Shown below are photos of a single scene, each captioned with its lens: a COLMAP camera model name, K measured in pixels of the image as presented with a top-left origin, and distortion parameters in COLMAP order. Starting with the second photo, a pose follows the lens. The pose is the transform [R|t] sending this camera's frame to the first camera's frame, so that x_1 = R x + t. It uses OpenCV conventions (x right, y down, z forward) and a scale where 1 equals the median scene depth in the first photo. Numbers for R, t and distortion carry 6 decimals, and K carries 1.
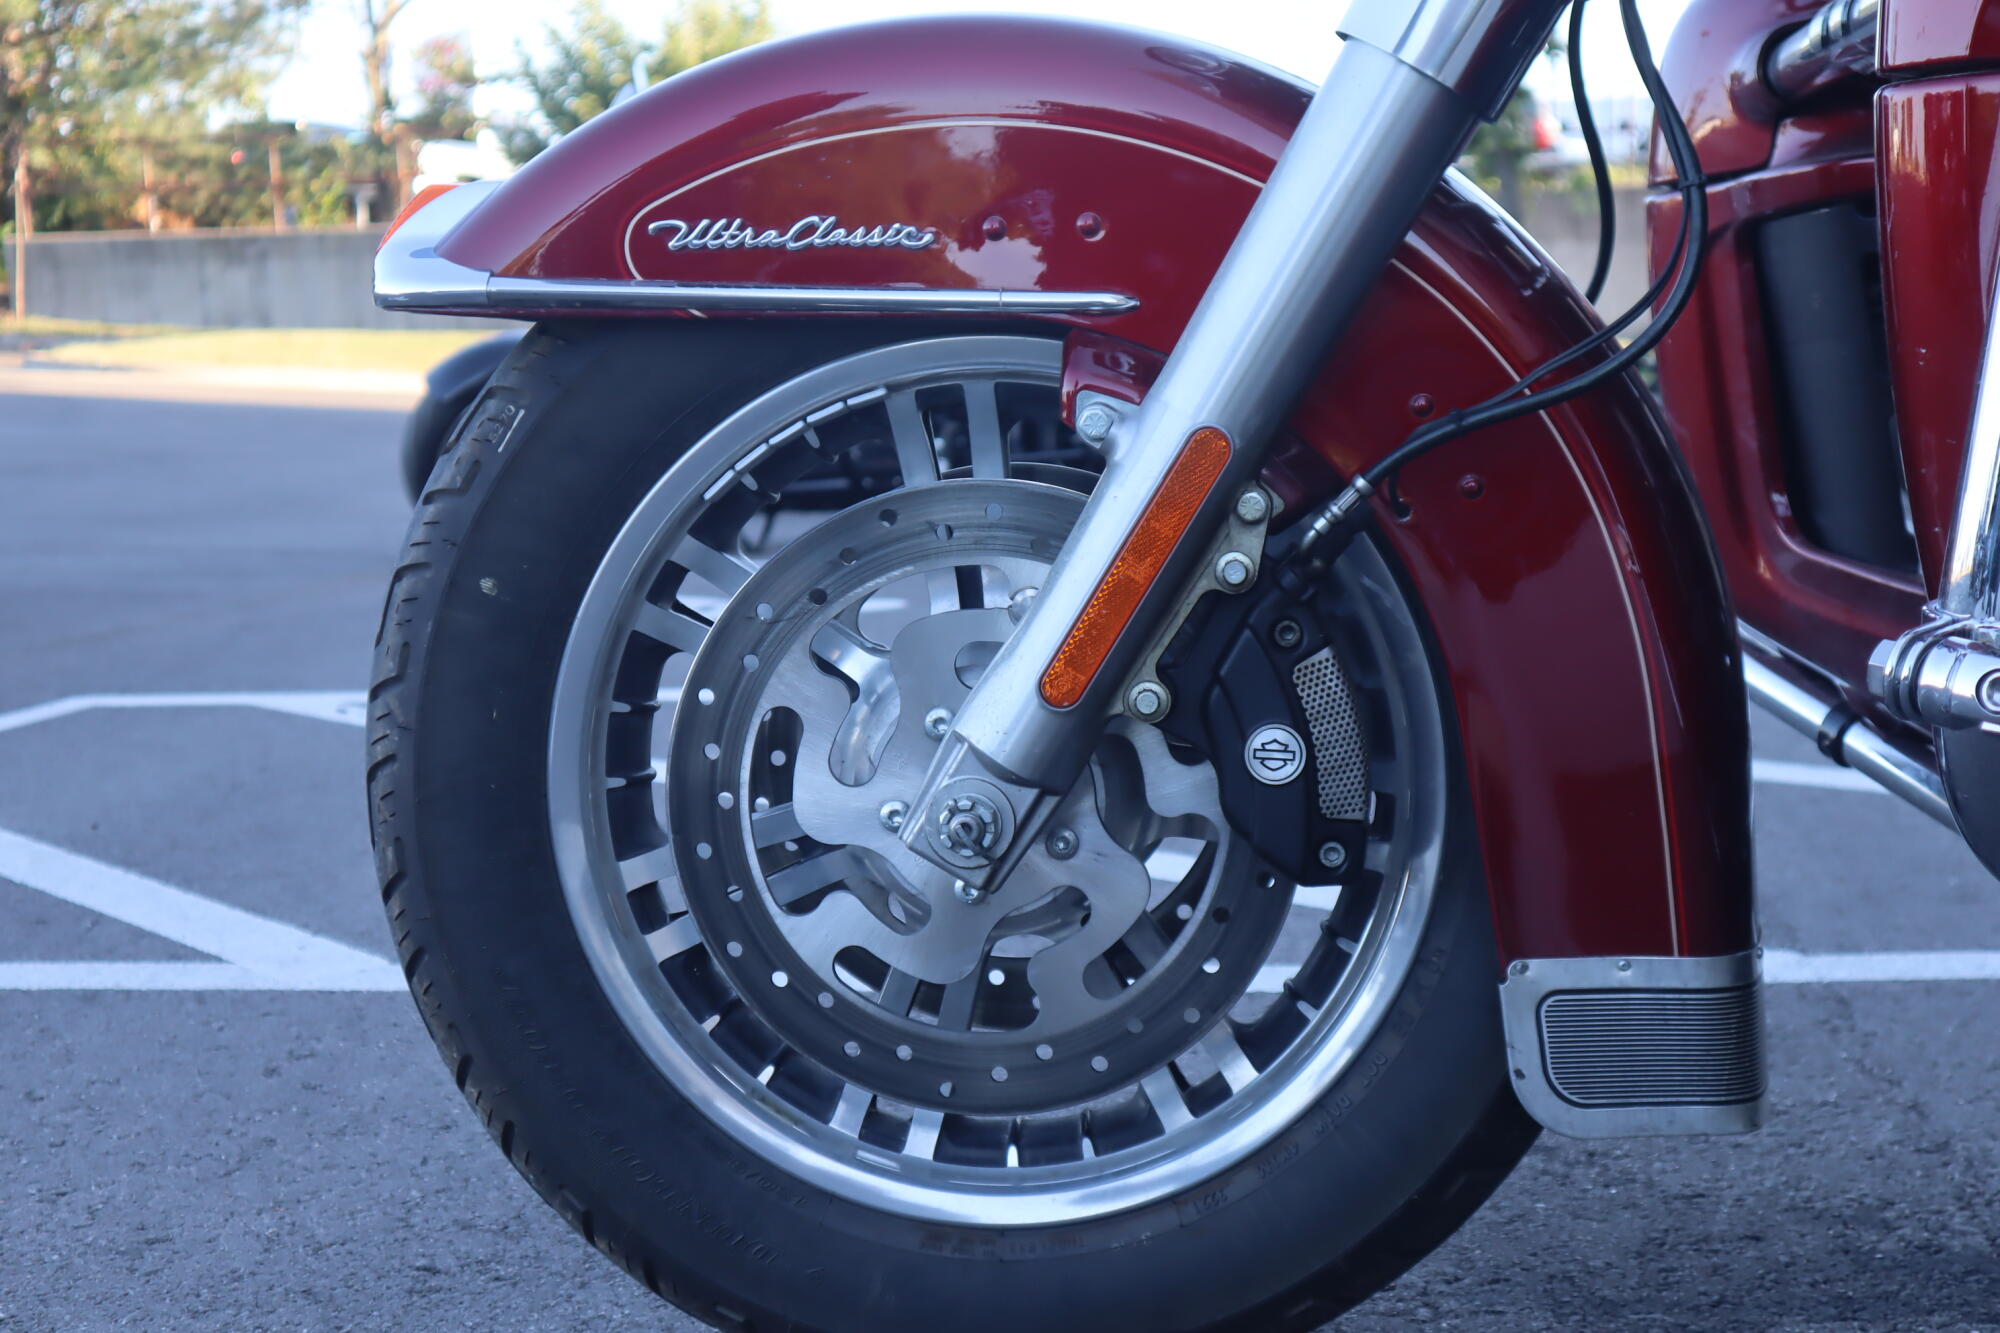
lens RADIAL K [[2807.1, 0, 1000.0], [0, 2807.1, 666.5], [0, 0, 1]] dist [0.017659, 0.046910]
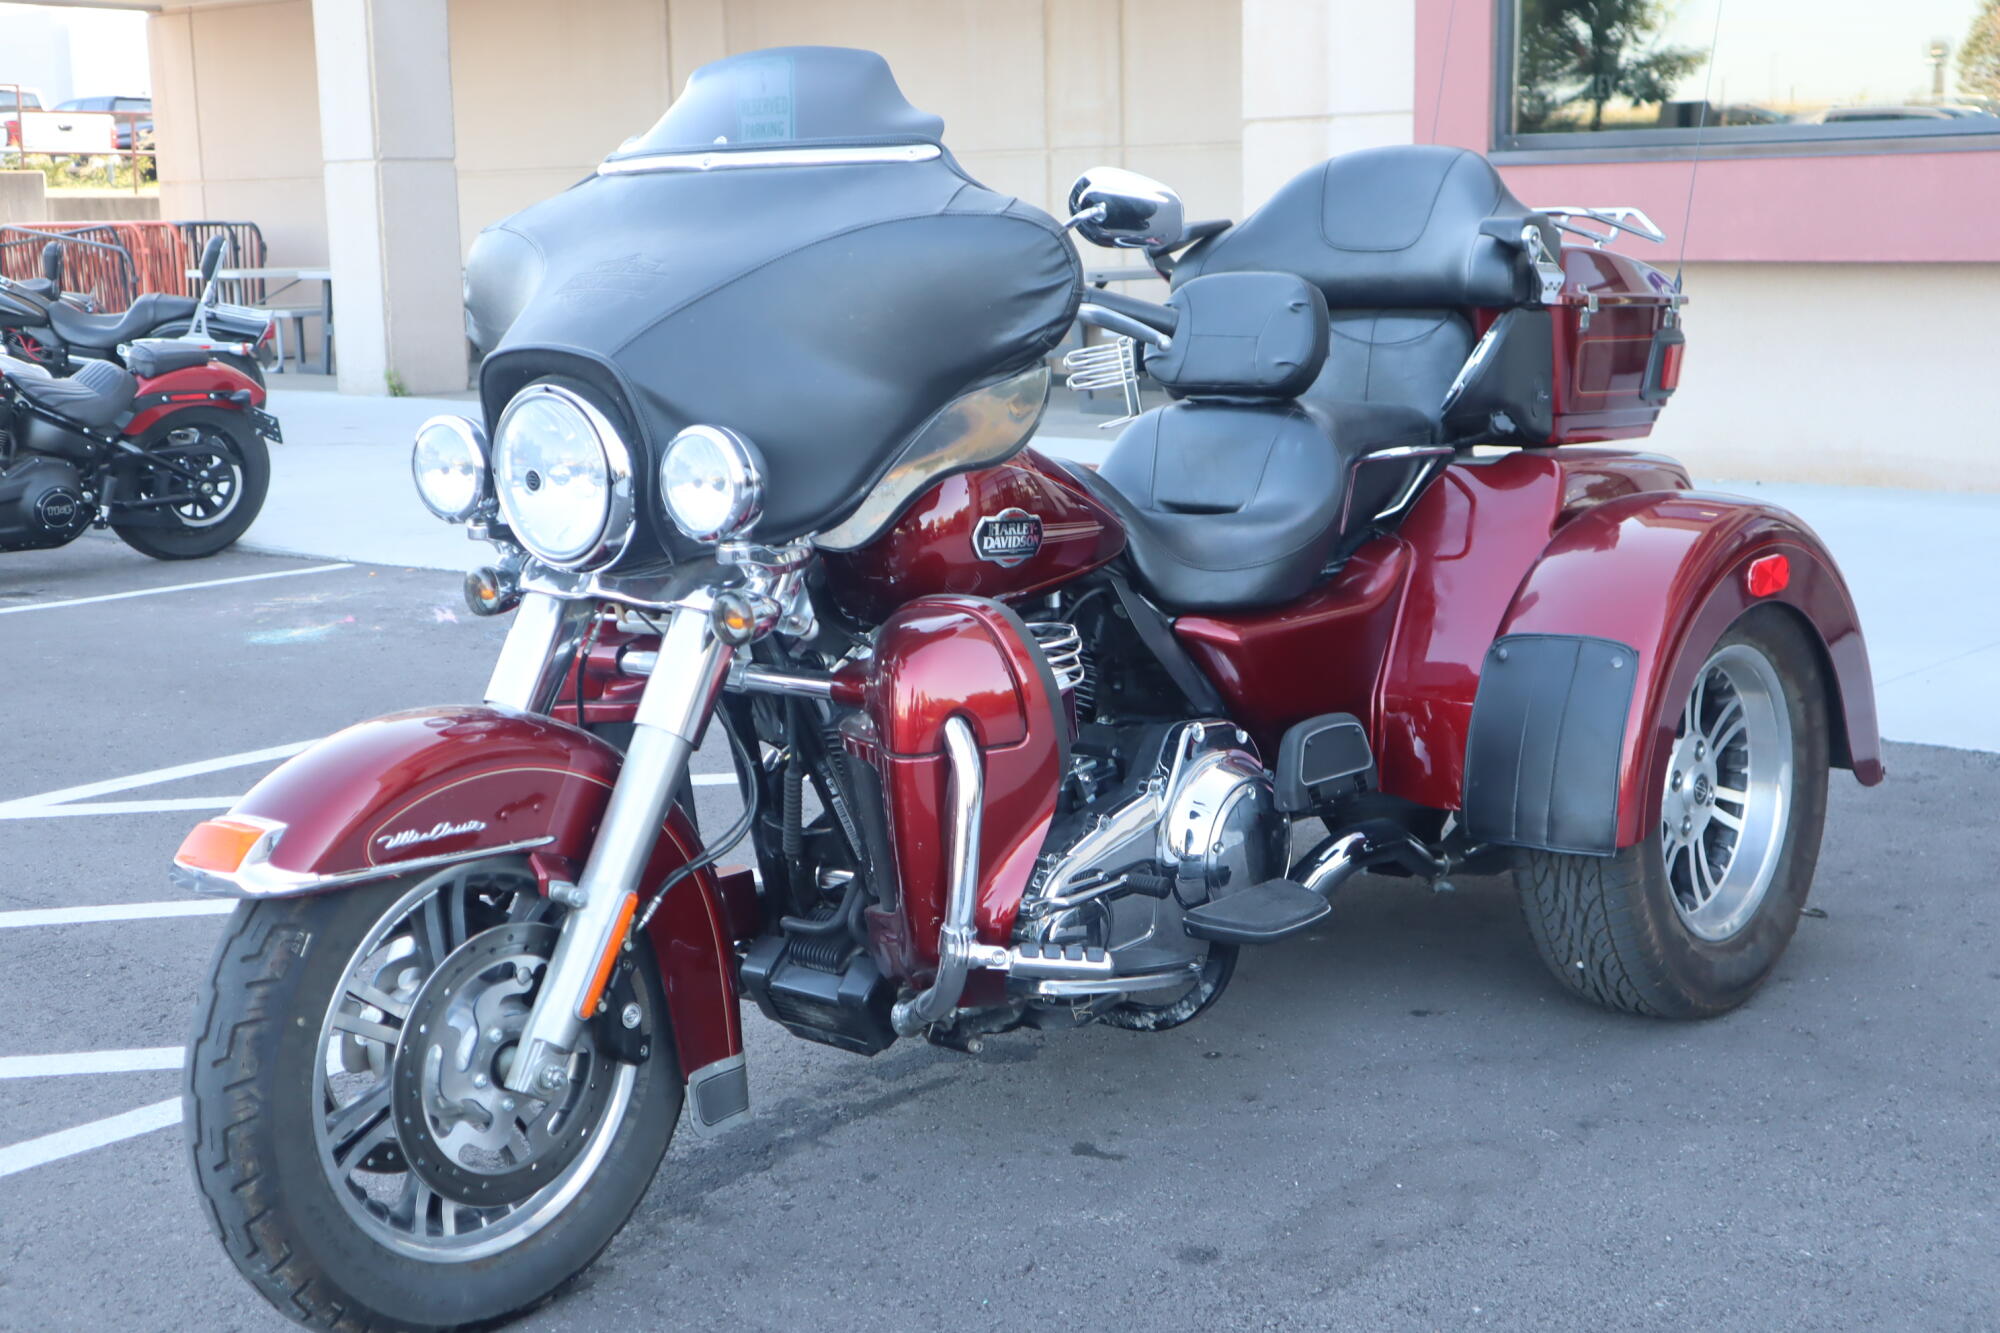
lens RADIAL K [[2626.5, 0, 1000.0], [0, 2626.5, 666.5], [0, 0, 1]] dist [0.007981, 0.071664]
pose [[0.560249, -0.123913, 0.819004, -1.487027], [0.090865, 0.991974, 0.087926, -0.421679], [-0.823326, 0.025158, 0.567012, -0.531938]]
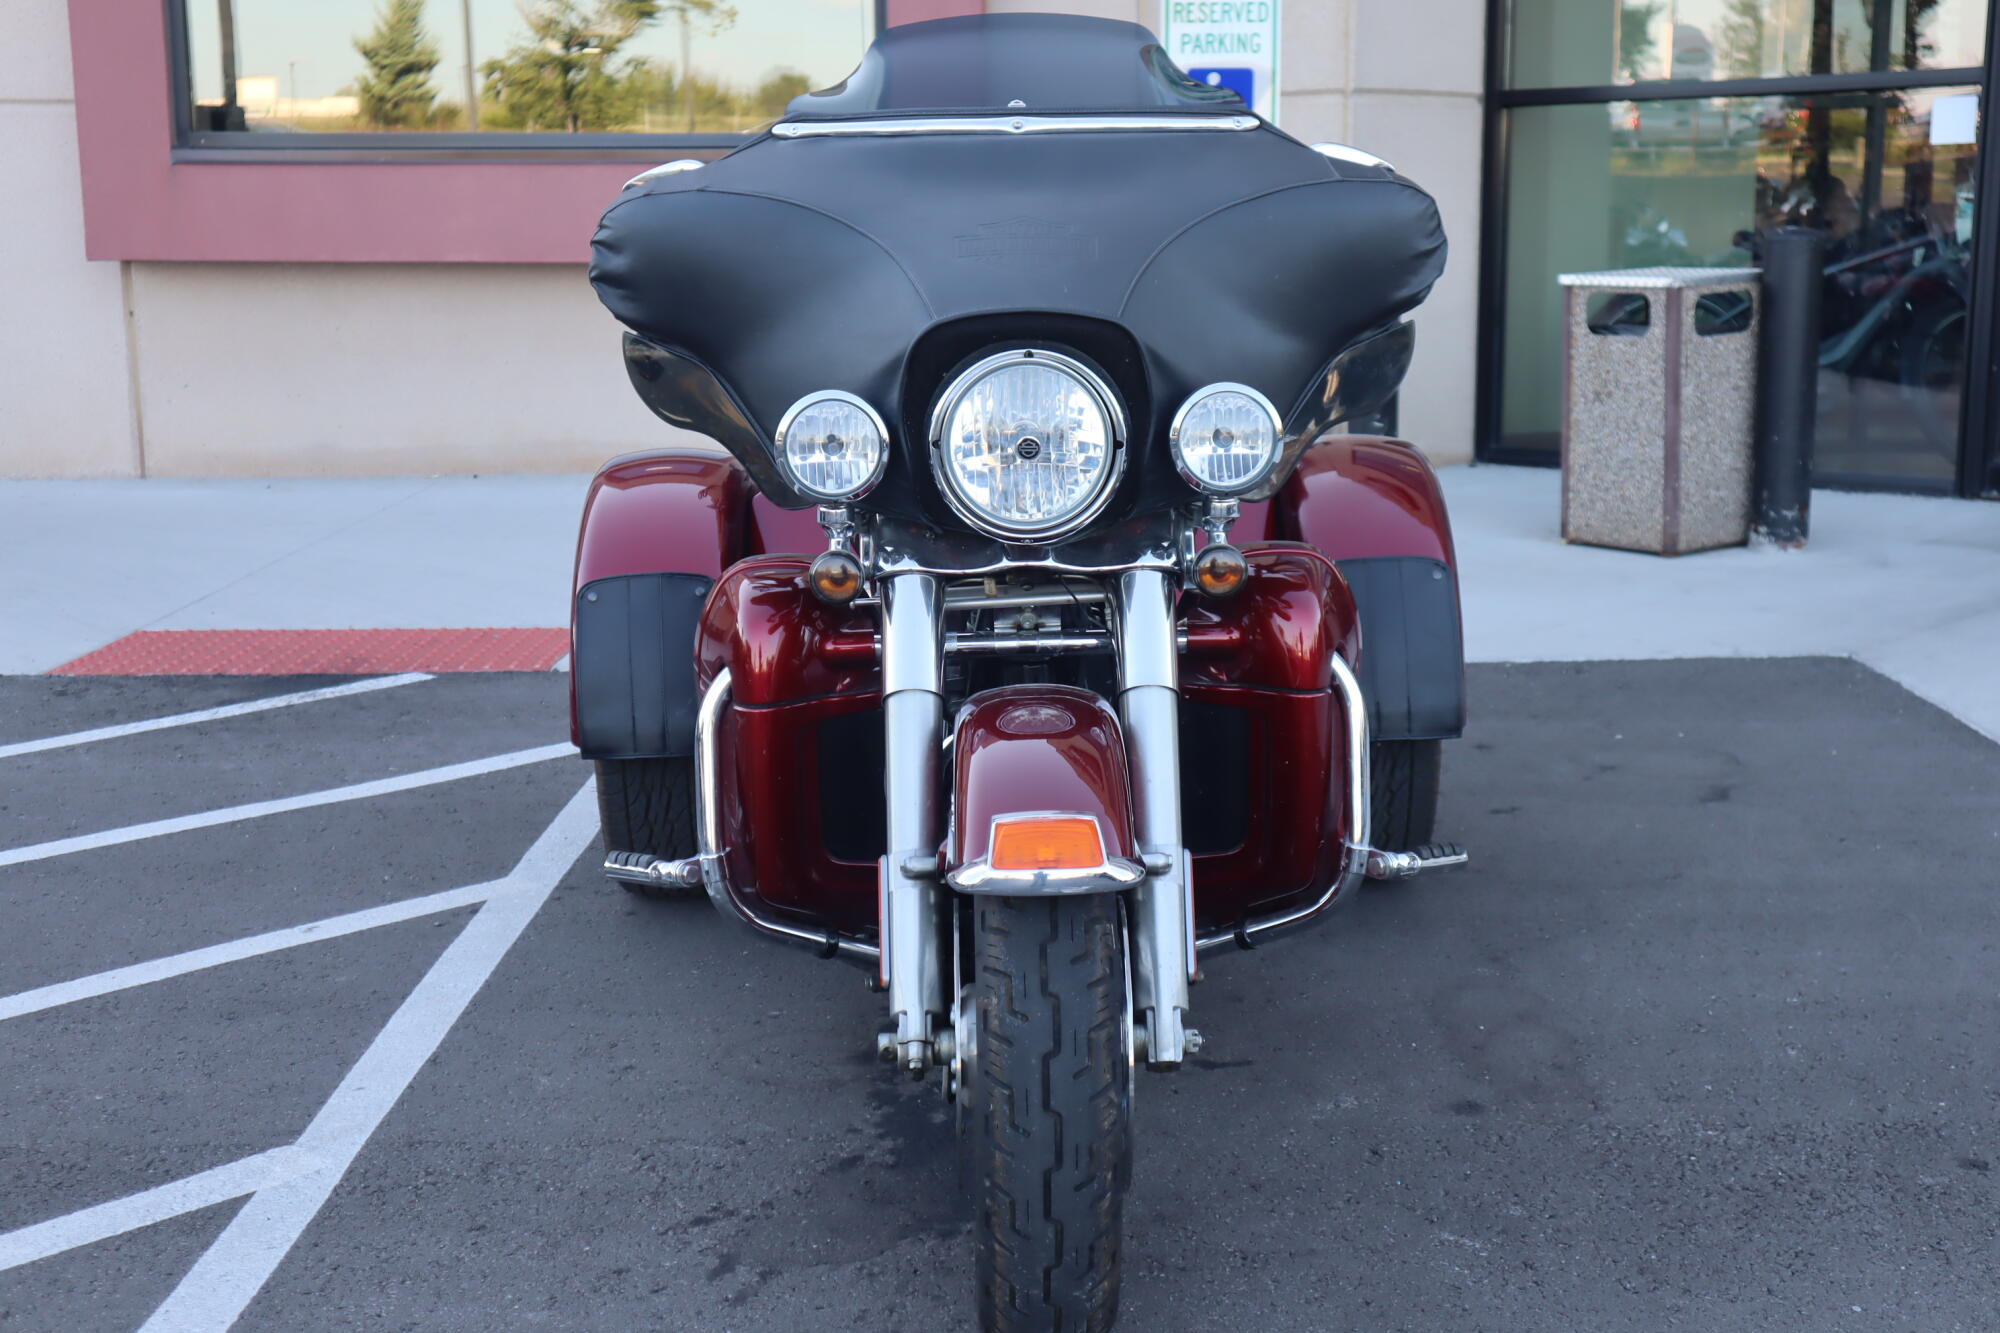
lens RADIAL K [[2626.5, 0, 1000.0], [0, 2626.5, 666.5], [0, 0, 1]] dist [0.007981, 0.071664]
pose [[-0.126631, -0.143396, 0.981530, -1.991826], [0.114782, 0.980731, 0.158088, -0.582718], [-0.985287, 0.132681, -0.107732, 1.297191]]
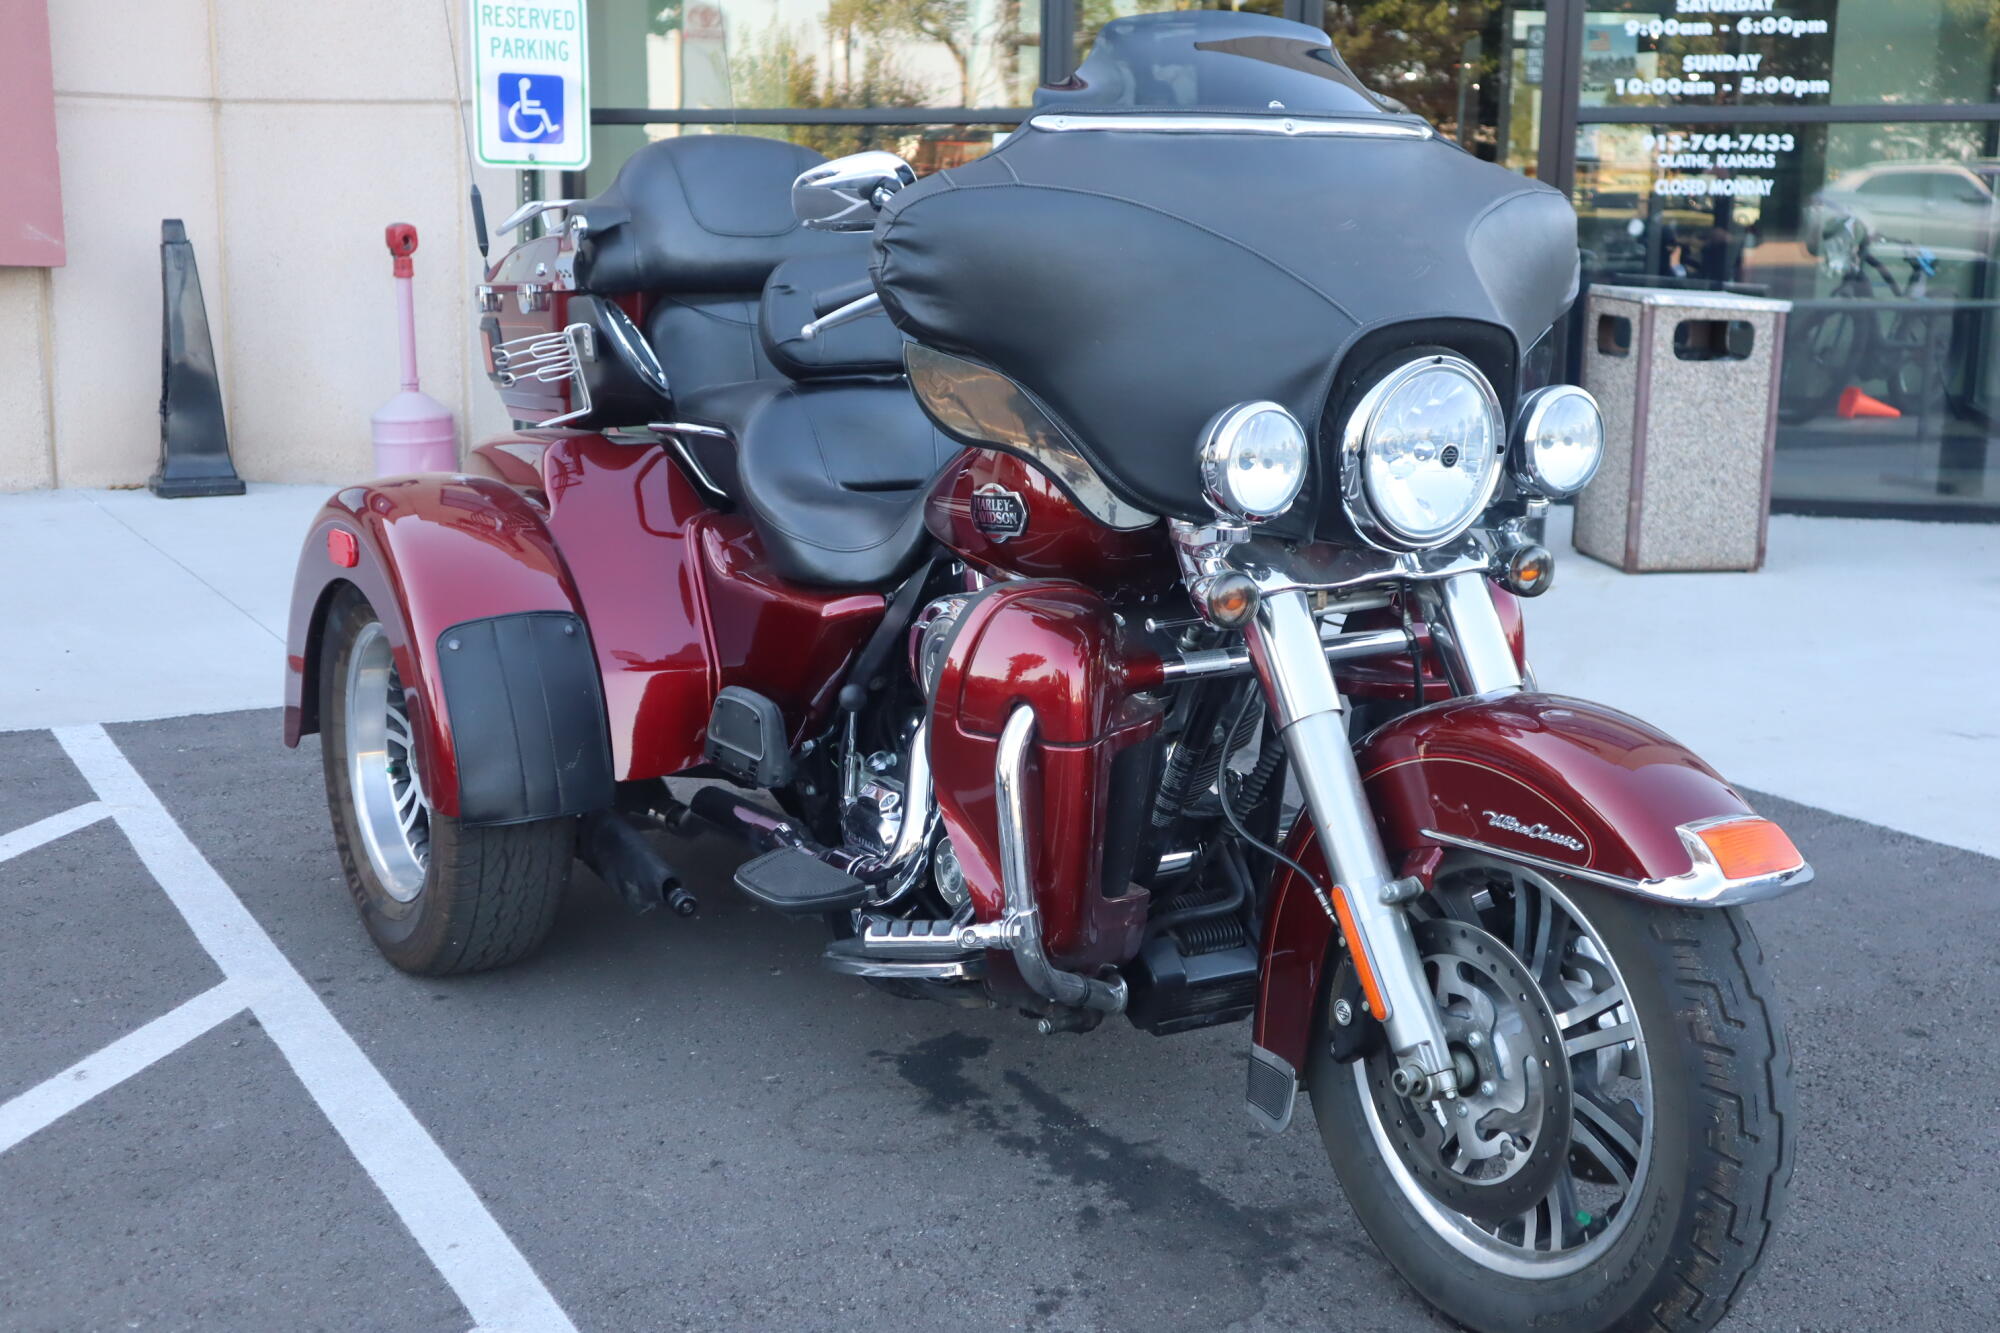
lens RADIAL K [[2405.2, 0, 1000.0], [0, 2405.2, 666.5], [0, 0, 1]] dist [0.016767, 0.027203]
pose [[-0.625864, -0.120572, 0.770556, -1.164073], [0.087376, 0.970919, 0.222892, -0.713161], [-0.775023, 0.206828, -0.597128, 2.476232]]
